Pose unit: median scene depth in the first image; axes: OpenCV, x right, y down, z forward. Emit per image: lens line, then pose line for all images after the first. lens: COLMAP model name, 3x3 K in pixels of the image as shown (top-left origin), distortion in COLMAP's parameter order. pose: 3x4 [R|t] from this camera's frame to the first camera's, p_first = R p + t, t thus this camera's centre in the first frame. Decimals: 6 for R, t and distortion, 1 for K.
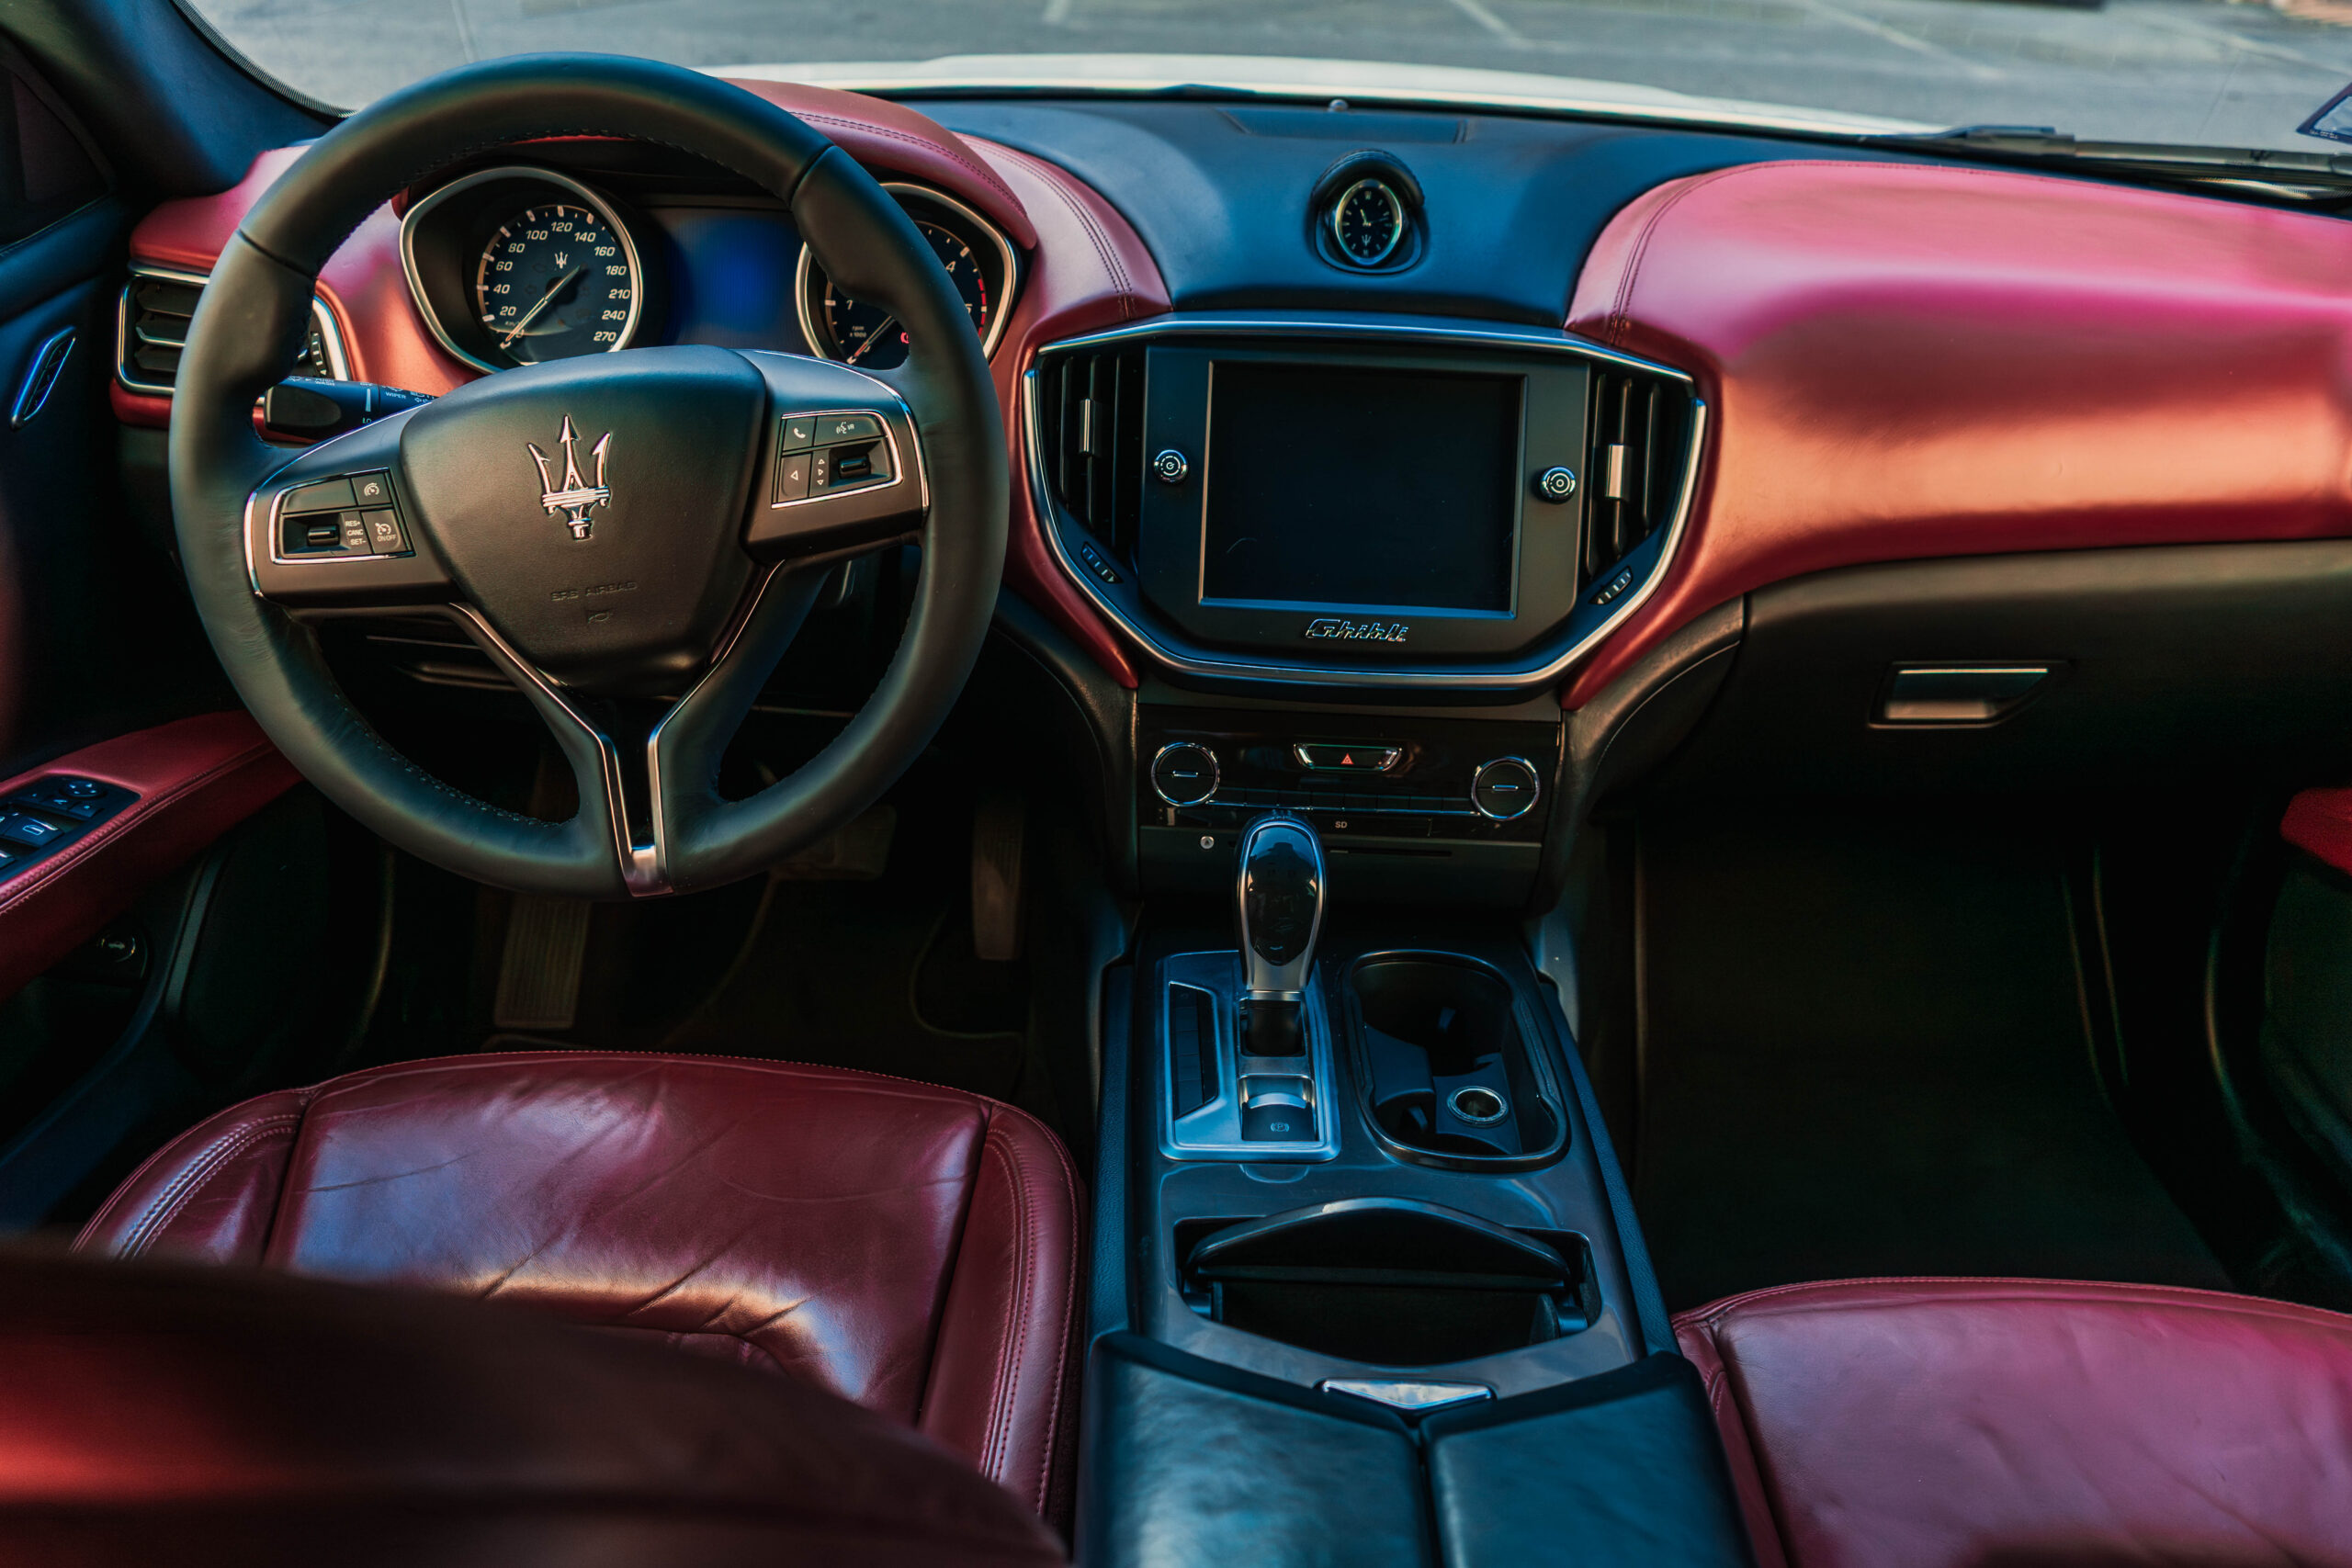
lens RADIAL K [[1961.1, 0, 1176.0], [0, 1961.1, 784.0], [0, 0, 1]] dist [-0.009376, -0.001122]
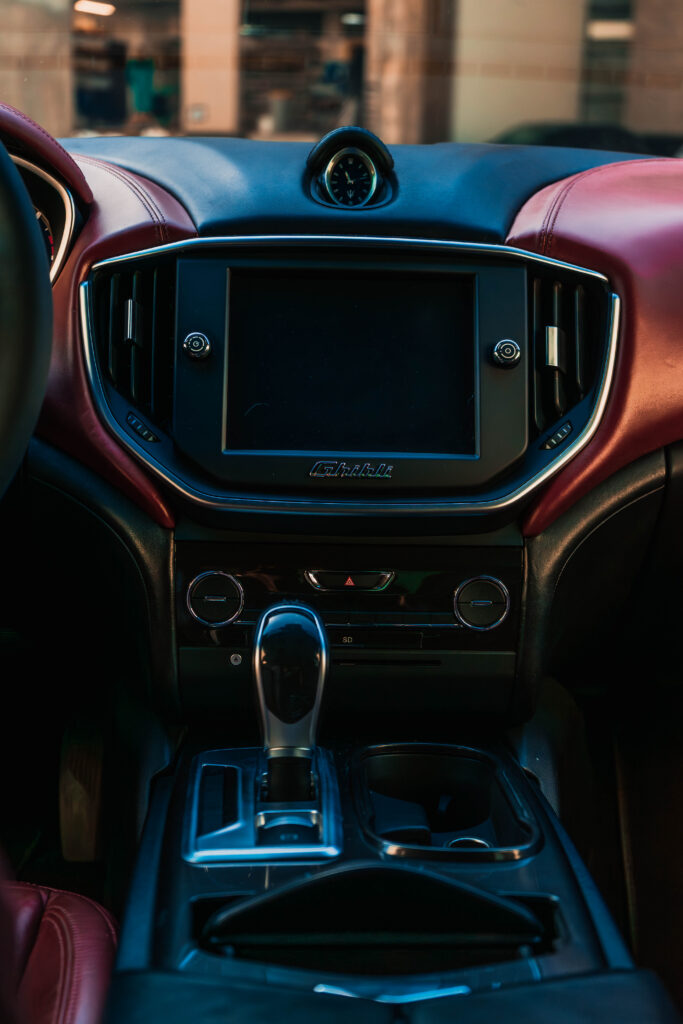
lens RADIAL K [[1559.6, 0, 341.5], [0, 1559.6, 512.0], [0, 0, 1]] dist [0.005726, -0.024161]
pose [[0.998583, -0.026103, 0.046369, 0.039585], [0.036959, 0.967160, -0.251467, 0.189745], [-0.038282, 0.252825, 0.966754, 0.063317]]
